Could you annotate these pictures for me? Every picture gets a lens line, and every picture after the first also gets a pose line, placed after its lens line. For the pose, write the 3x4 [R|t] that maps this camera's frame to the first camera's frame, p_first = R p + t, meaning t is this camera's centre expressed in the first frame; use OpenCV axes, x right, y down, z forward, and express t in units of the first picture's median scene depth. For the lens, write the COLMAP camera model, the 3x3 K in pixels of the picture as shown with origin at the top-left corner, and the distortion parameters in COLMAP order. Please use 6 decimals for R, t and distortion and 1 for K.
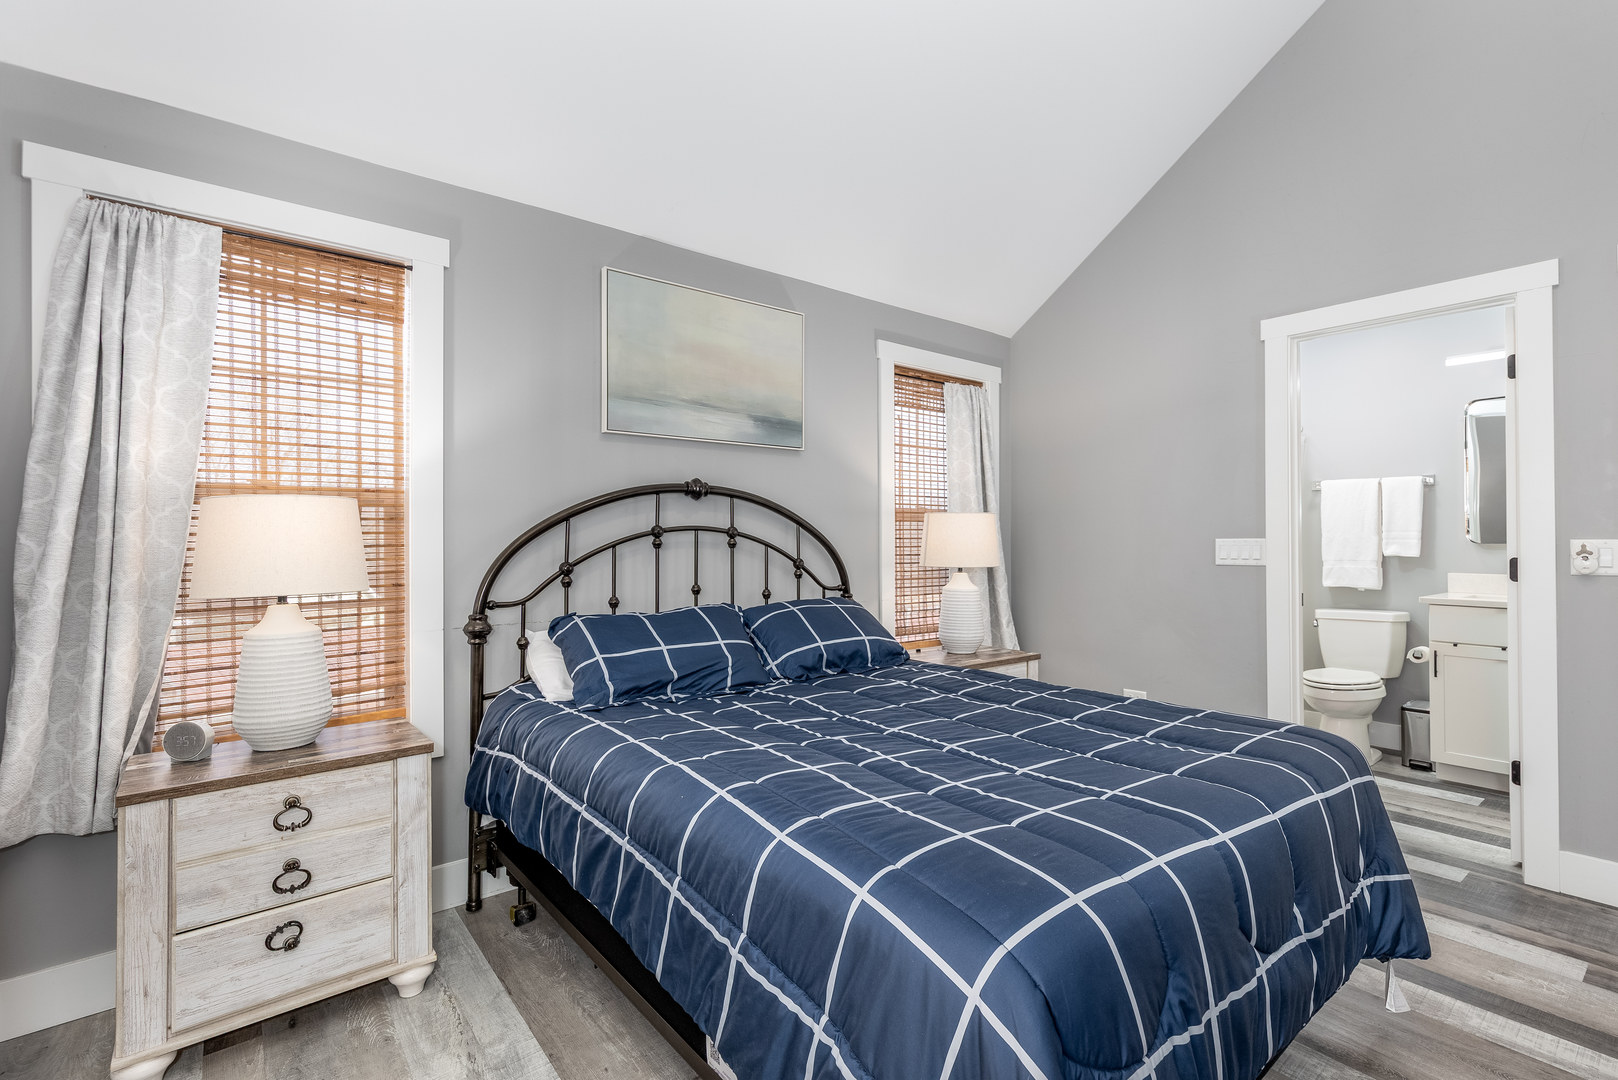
lens RADIAL K [[761.2, 0, 816.3], [0, 761.2, 519.8], [0, 0, 1]] dist [0.004638, 0.000198]
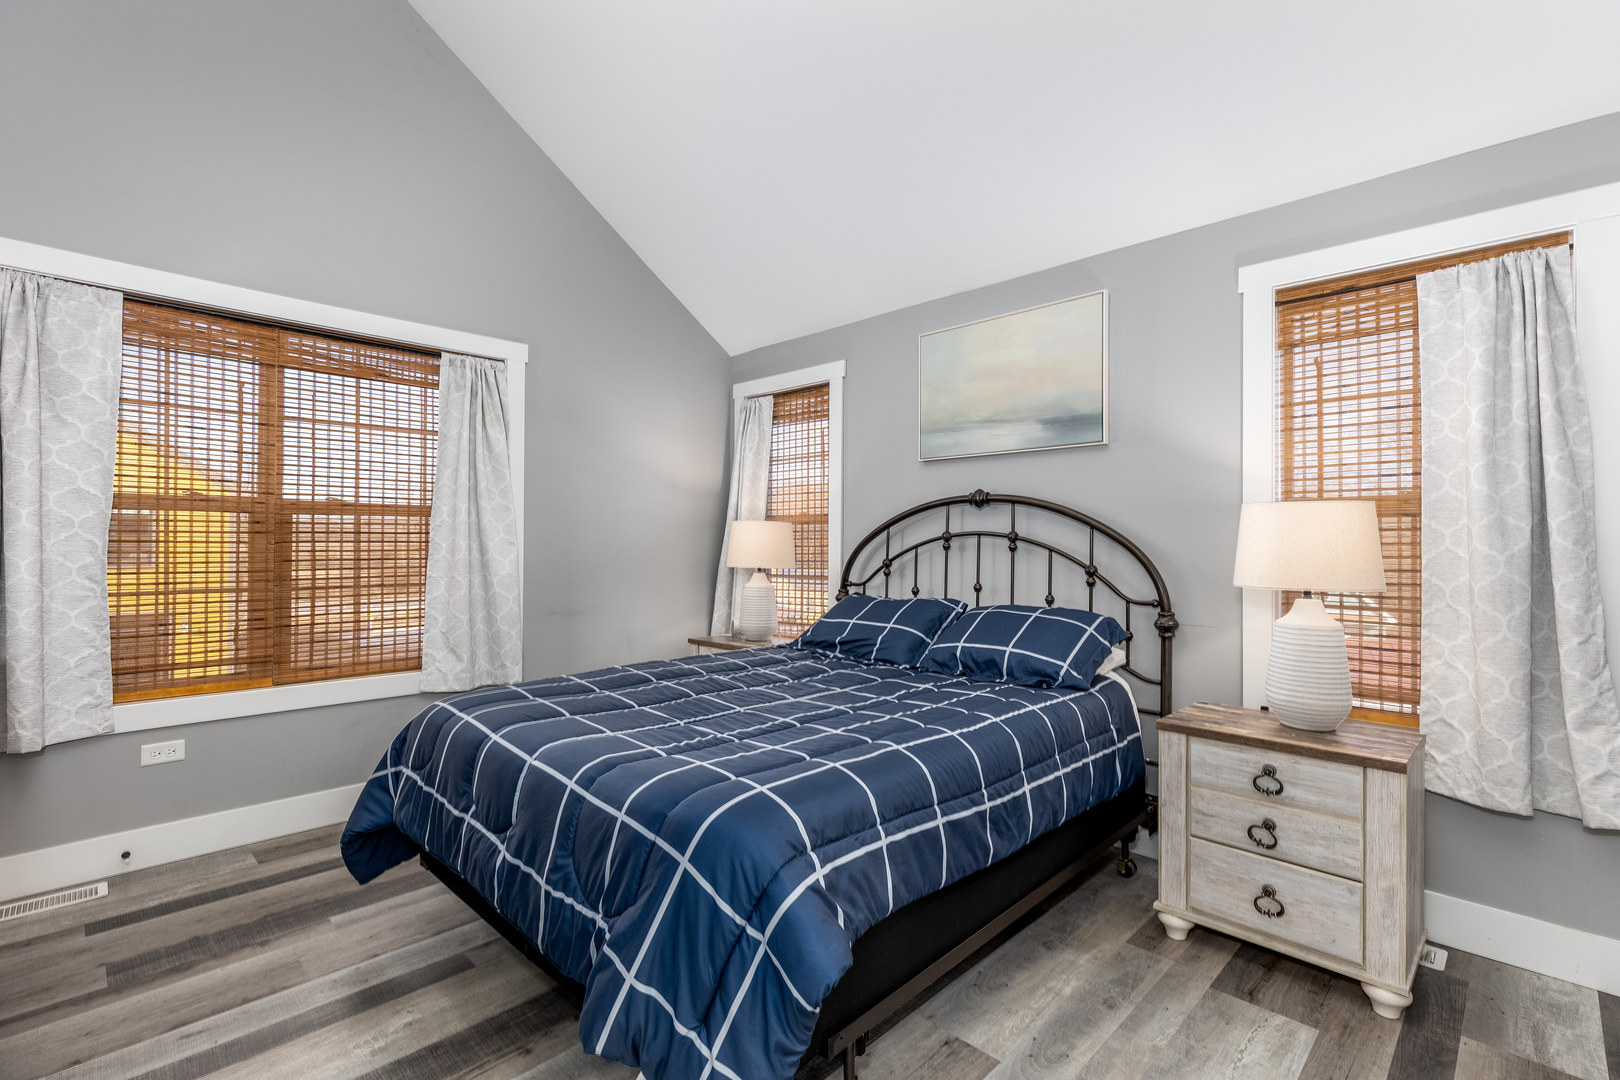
lens RADIAL K [[724.0, 0, 831.4], [0, 724.0, 534.4], [0, 0, 1]] dist [-0.000727, -0.000058]
pose [[0.120628, -0.006160, -0.992679, 0.870126], [0.025686, 0.999665, -0.003082, 0.009877], [0.992365, -0.025127, 0.120746, 0.642819]]
